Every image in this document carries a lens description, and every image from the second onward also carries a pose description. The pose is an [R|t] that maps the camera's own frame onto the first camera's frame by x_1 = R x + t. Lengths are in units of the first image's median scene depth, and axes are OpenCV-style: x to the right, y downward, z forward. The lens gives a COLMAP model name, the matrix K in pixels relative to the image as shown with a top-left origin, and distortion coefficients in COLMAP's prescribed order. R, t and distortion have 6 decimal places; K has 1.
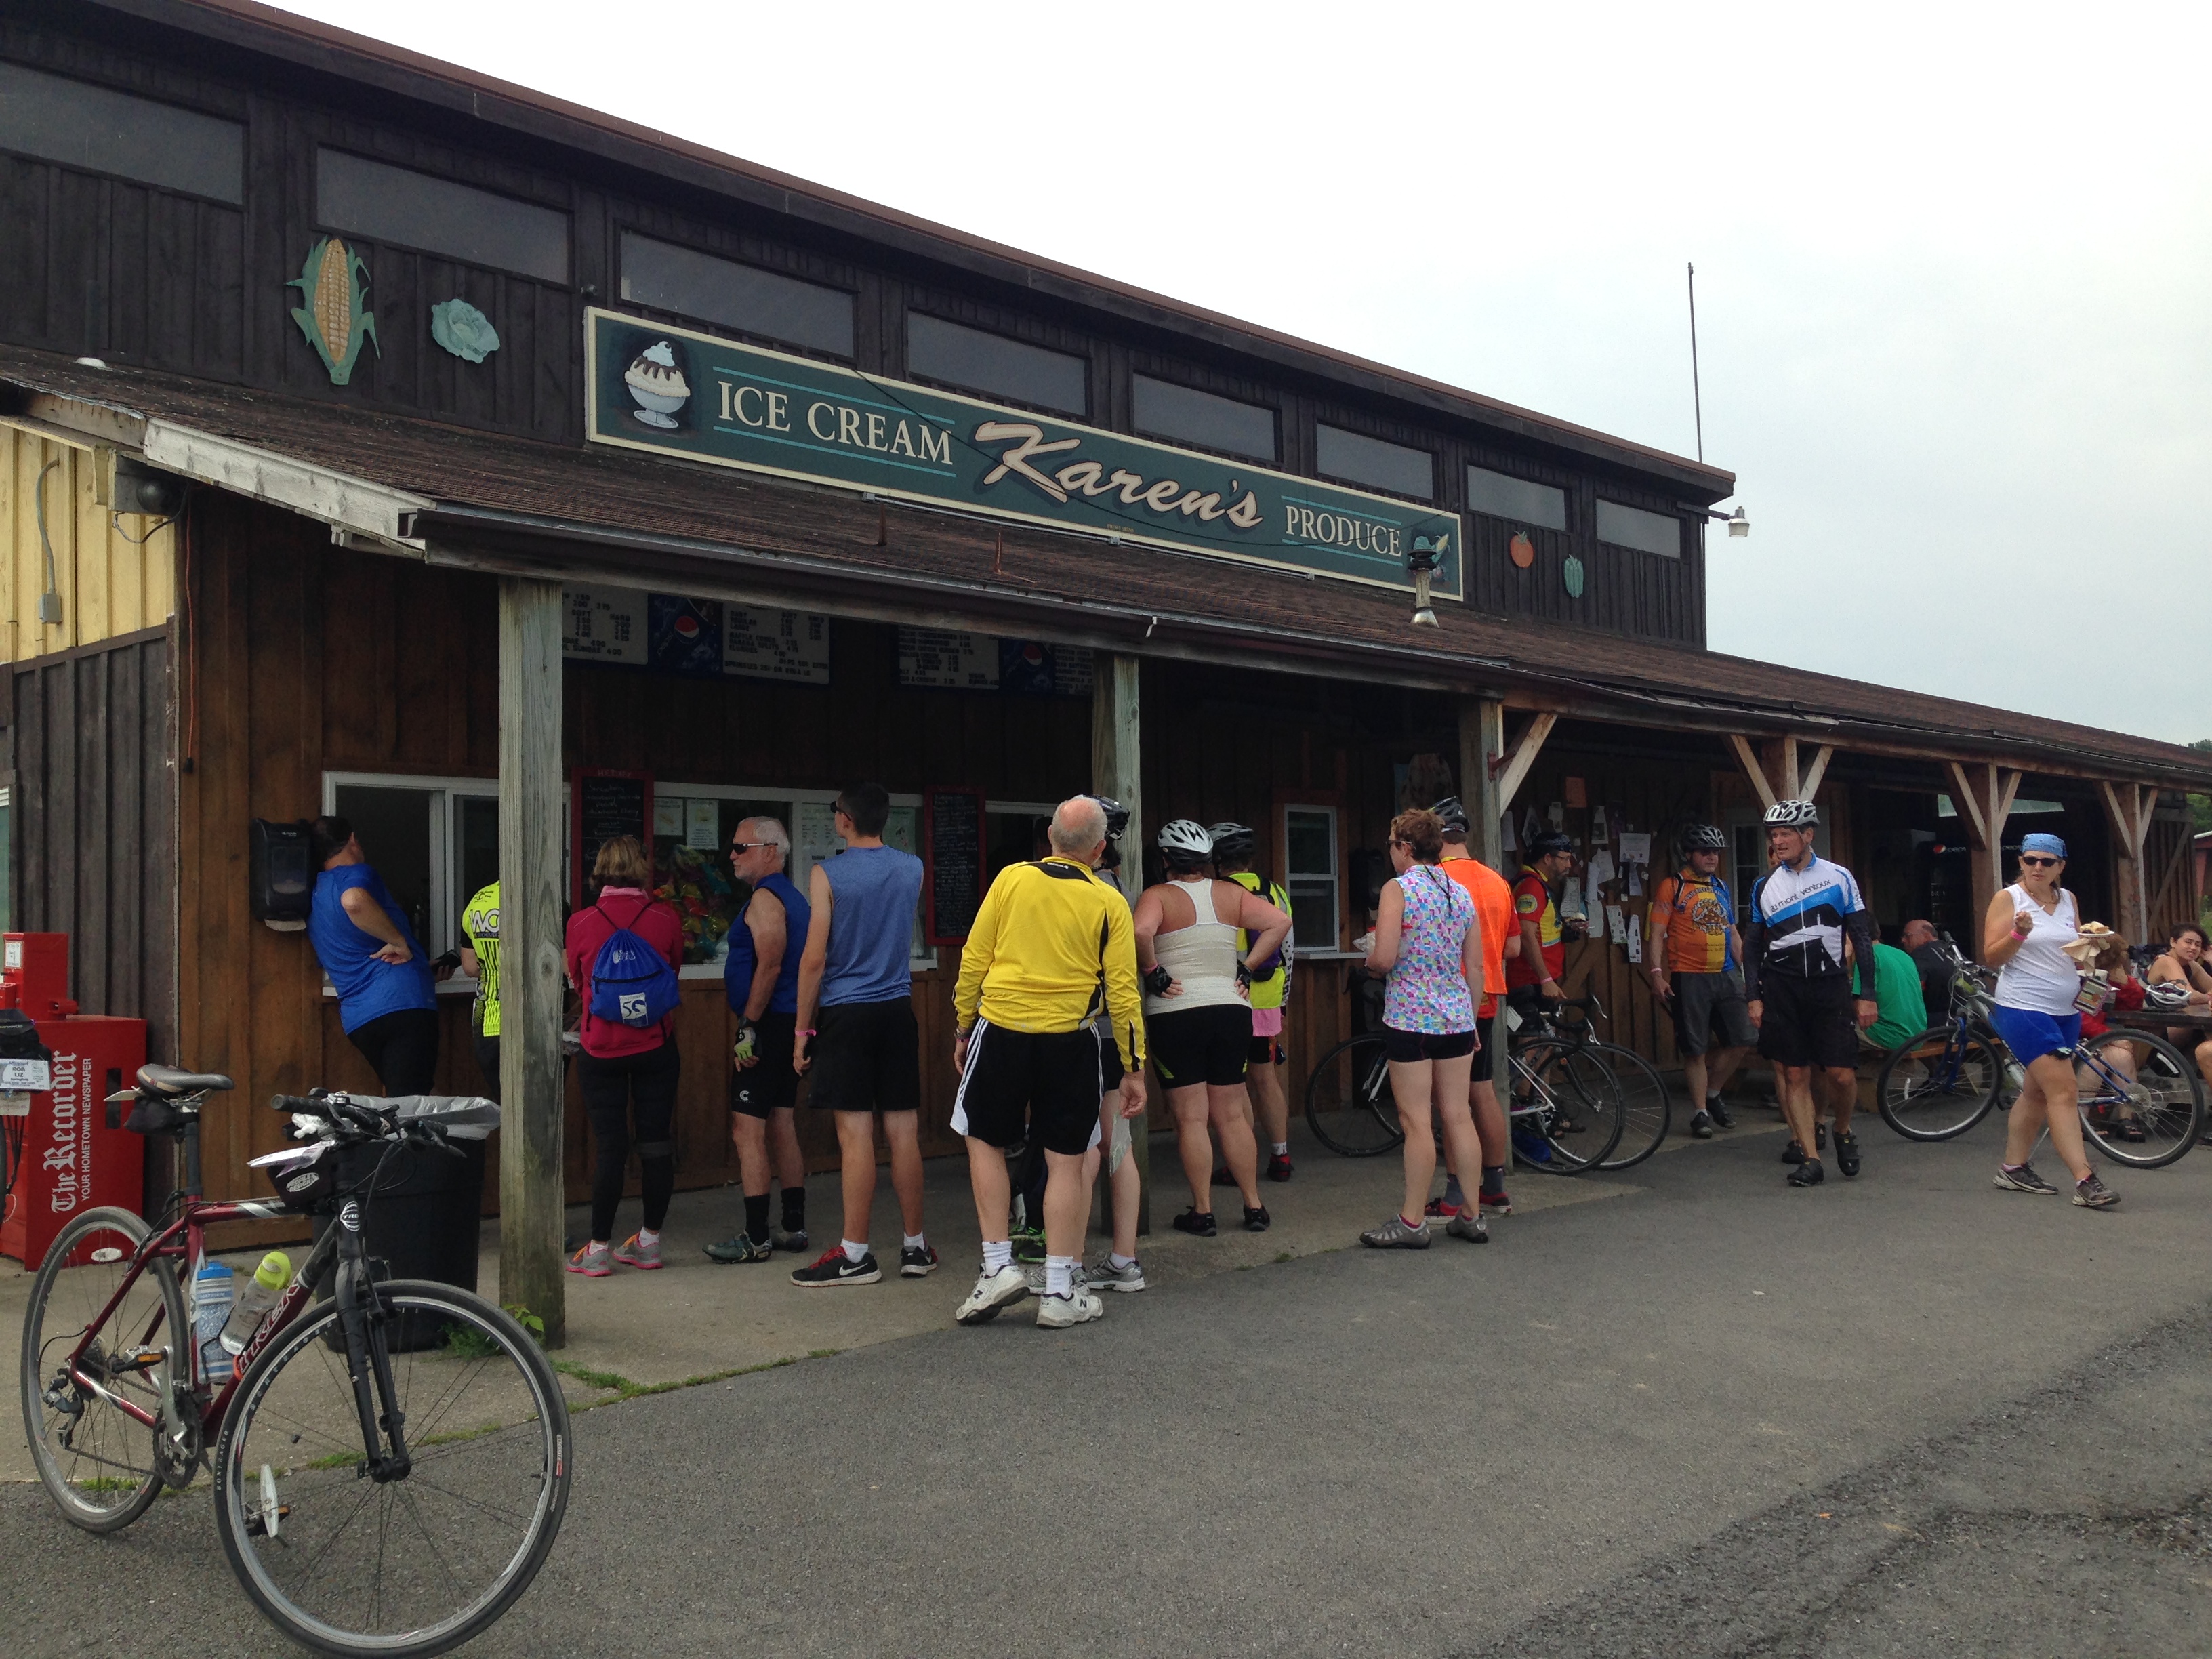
lens RADIAL K [[2115.5, 0, 1112.0], [0, 2115.5, 828.3], [0, 0, 1]] dist [0.057494, 0.000000]
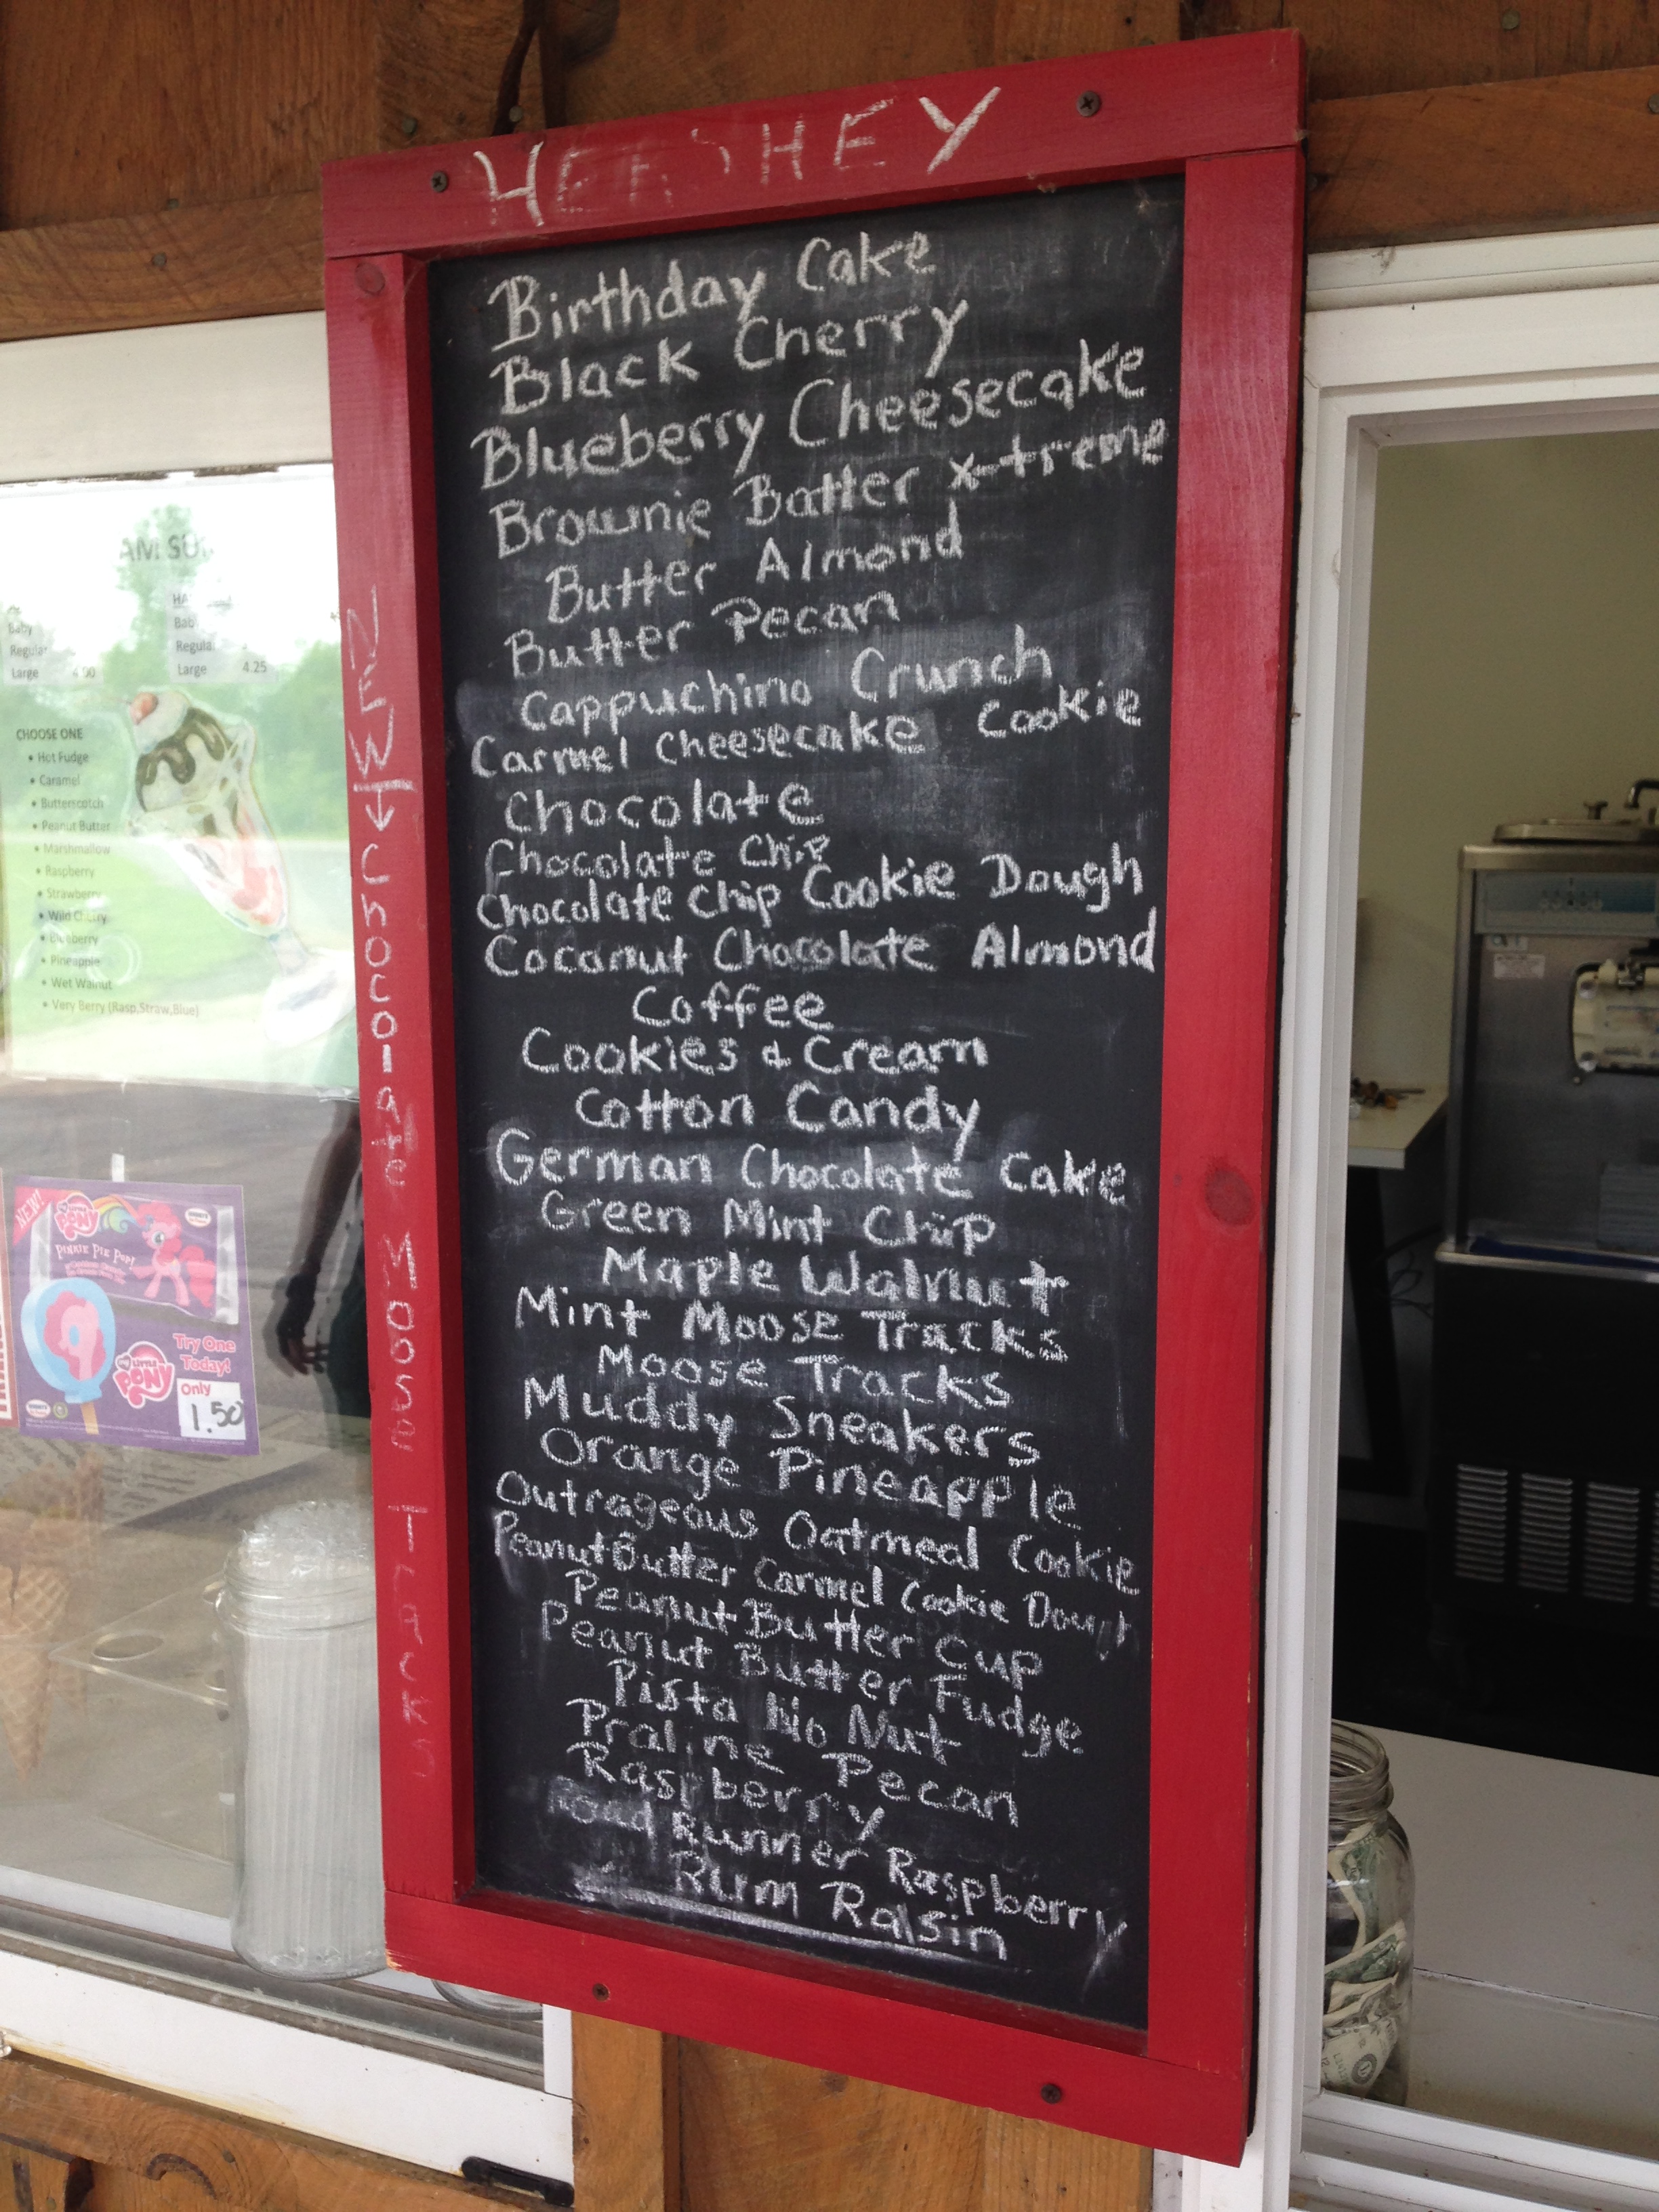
lens RADIAL K [[2115.5, 0, 832.4], [0, 2115.5, 1100.2], [0, 0, 1]] dist [0.057494, 0.000000]
pose [[0.362257, 0.151245, -0.919725, 0.002130], [0.041508, 0.983150, 0.178024, 0.001184], [0.931153, -0.102666, 0.349875, 0.968347]]
